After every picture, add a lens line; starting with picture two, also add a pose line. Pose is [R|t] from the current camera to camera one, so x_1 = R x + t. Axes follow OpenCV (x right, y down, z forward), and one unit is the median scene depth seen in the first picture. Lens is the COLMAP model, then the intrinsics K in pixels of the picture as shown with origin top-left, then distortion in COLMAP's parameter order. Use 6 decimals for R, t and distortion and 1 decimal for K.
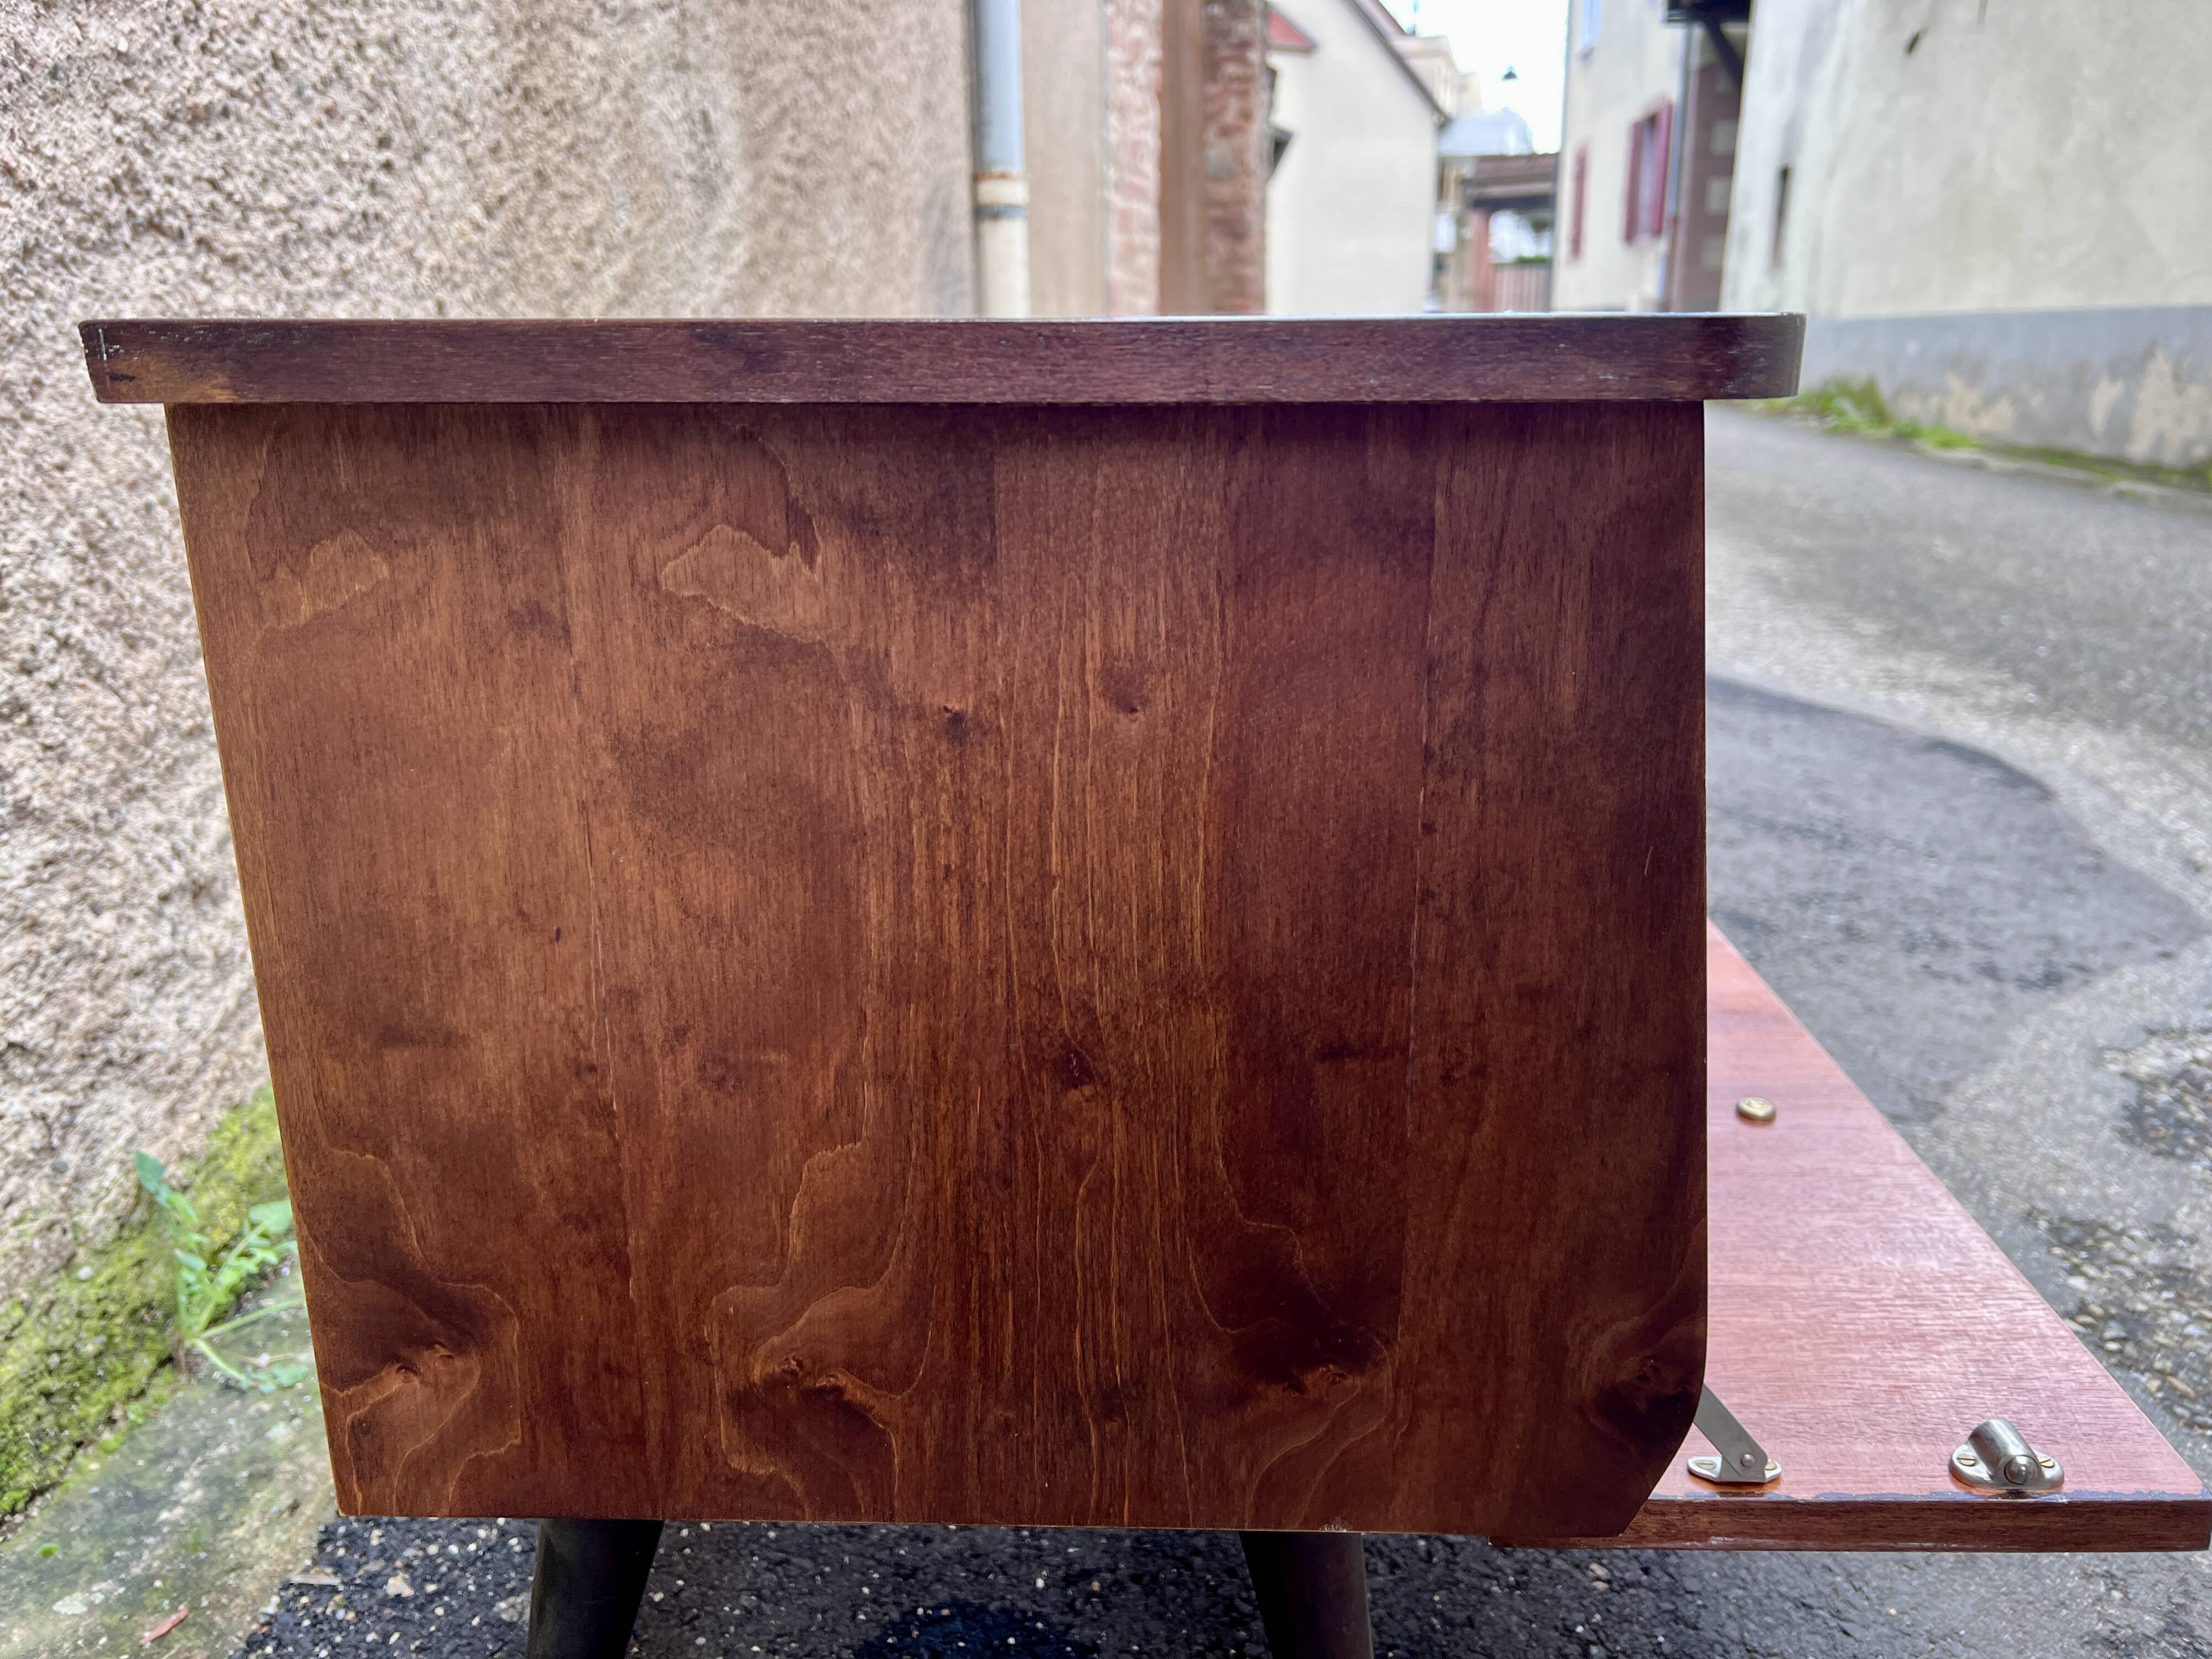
lens RADIAL K [[1712.2, 0, 1106.0], [0, 1712.2, 829.5], [0, 0, 1]] dist [0.036827, -0.052110]
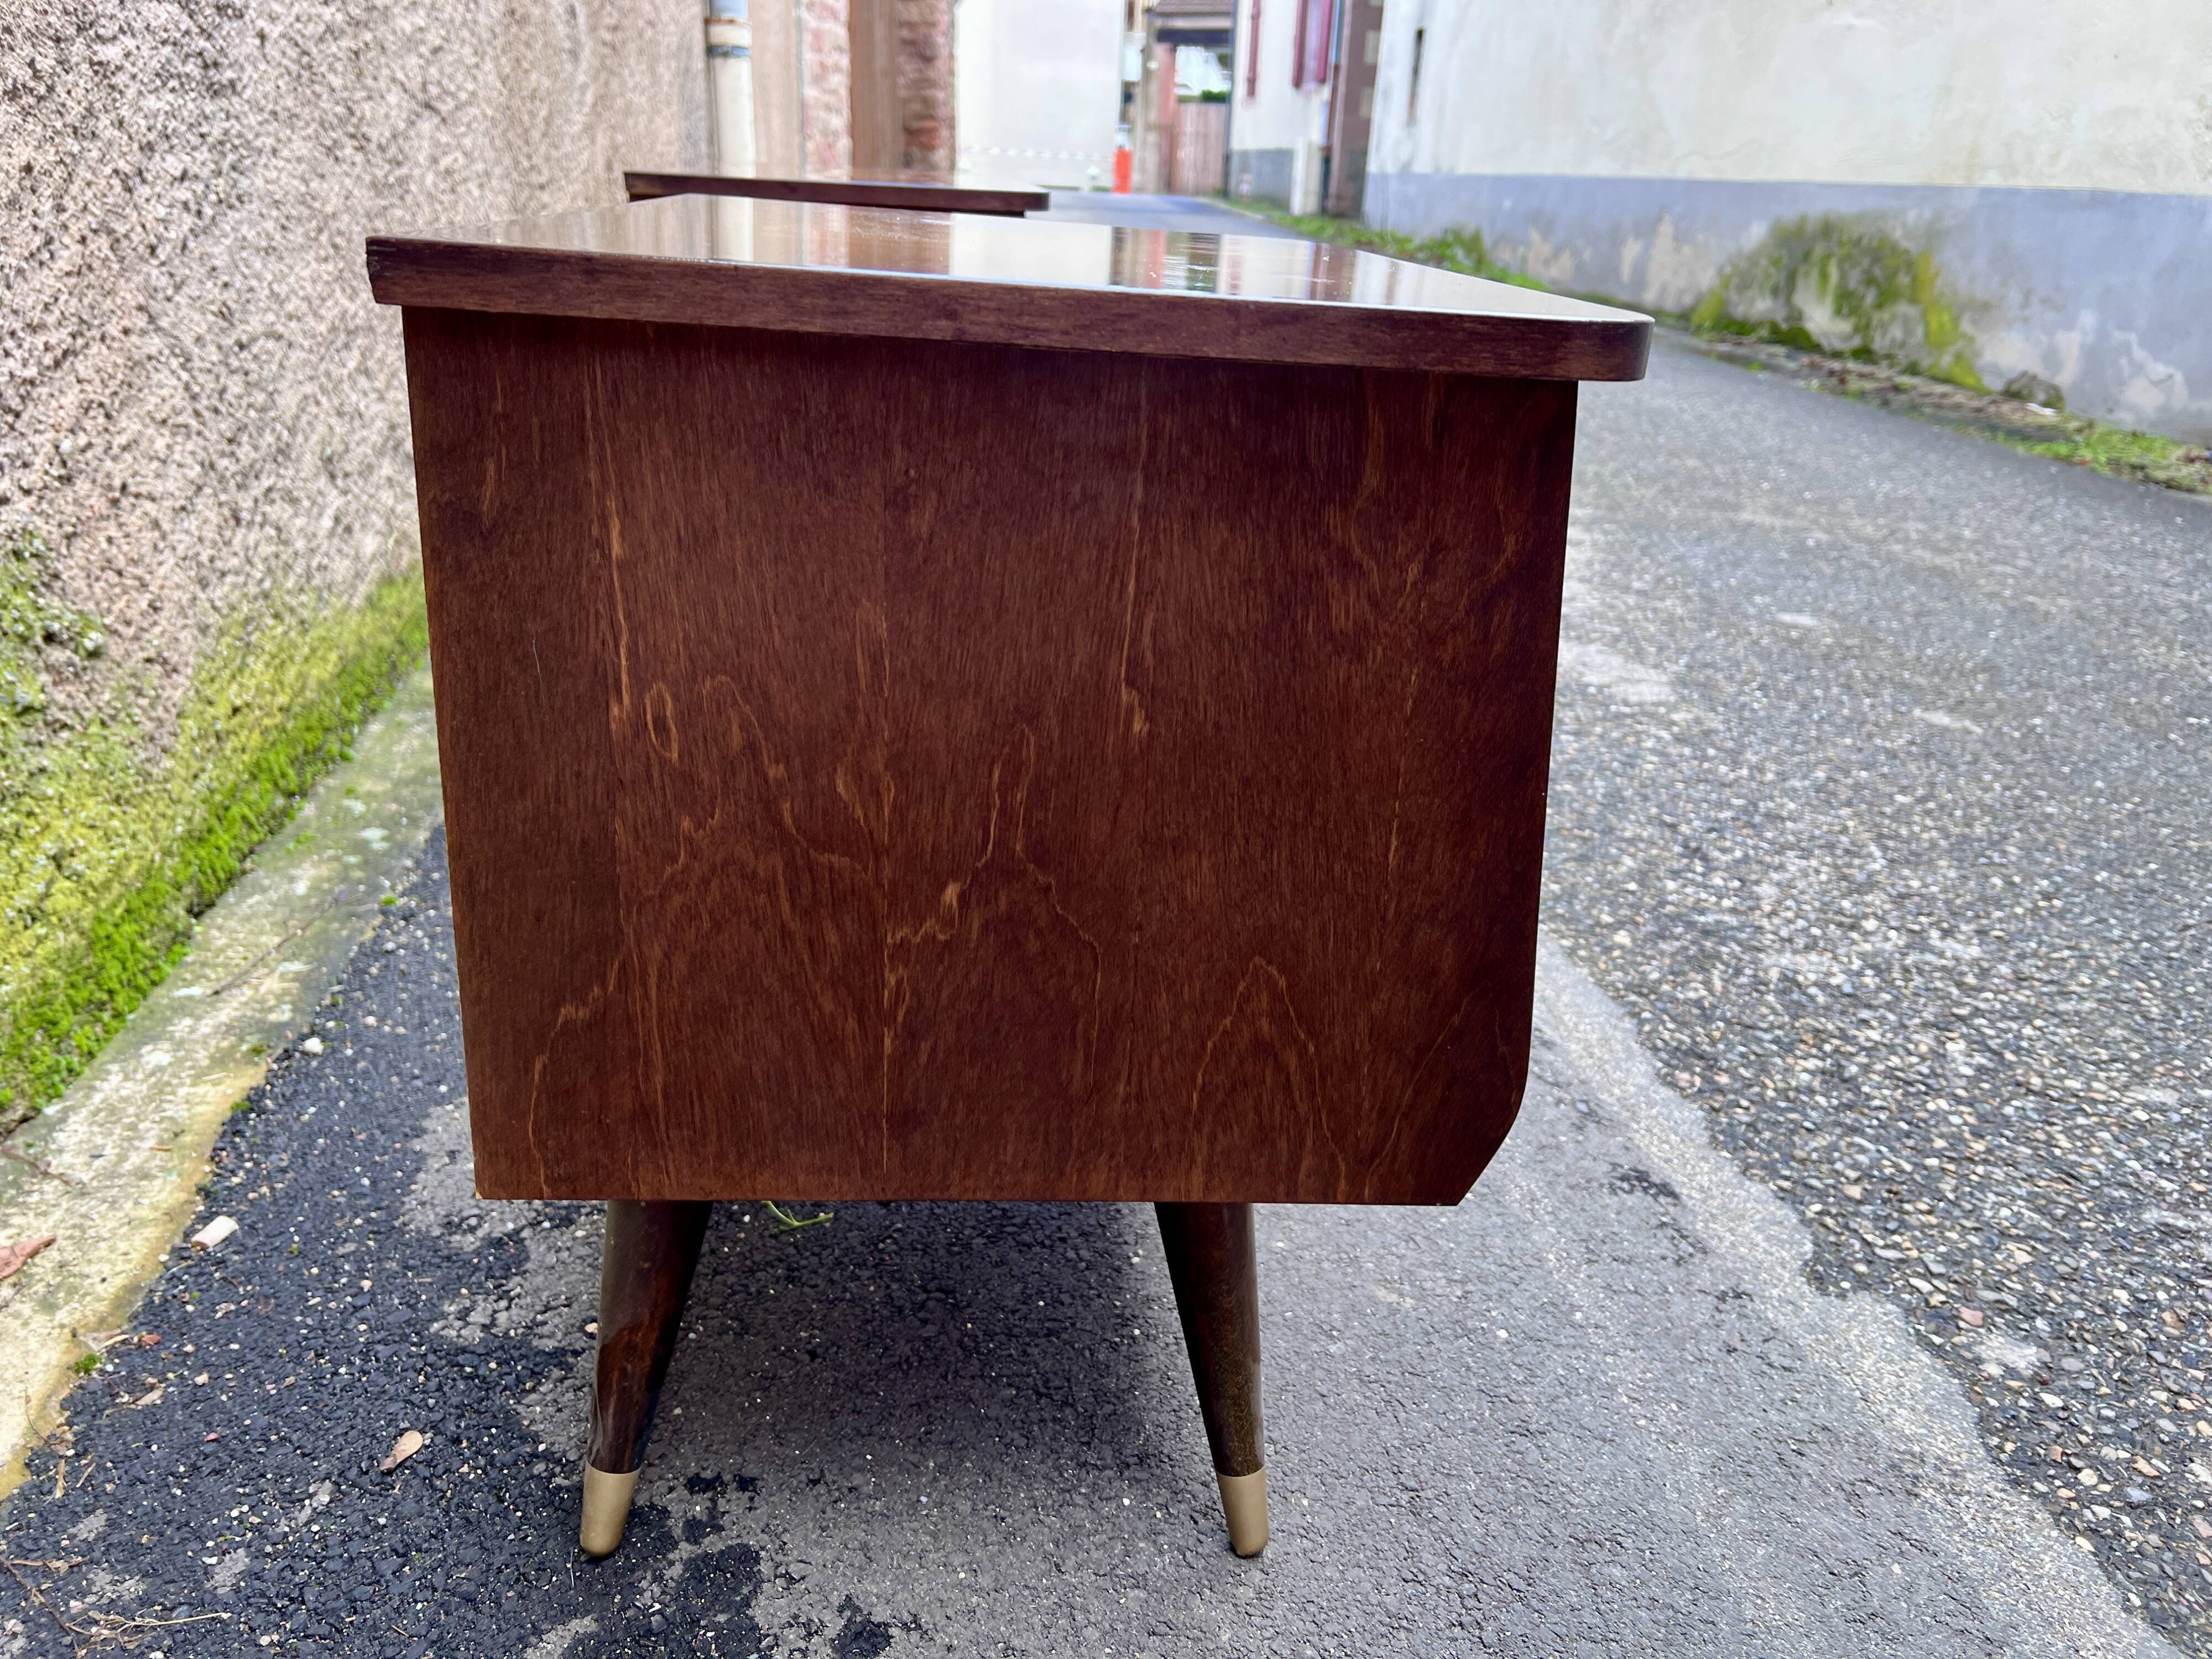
lens RADIAL K [[1652.4, 0, 1107.0], [0, 1652.4, 842.9], [0, 0, 1]] dist [0.018802, -0.033412]
pose [[0.983800, -0.018385, 0.178327, -0.005791], [-0.001751, 0.993695, 0.112106, 0.027439], [-0.179263, -0.110602, 0.977564, -0.103537]]
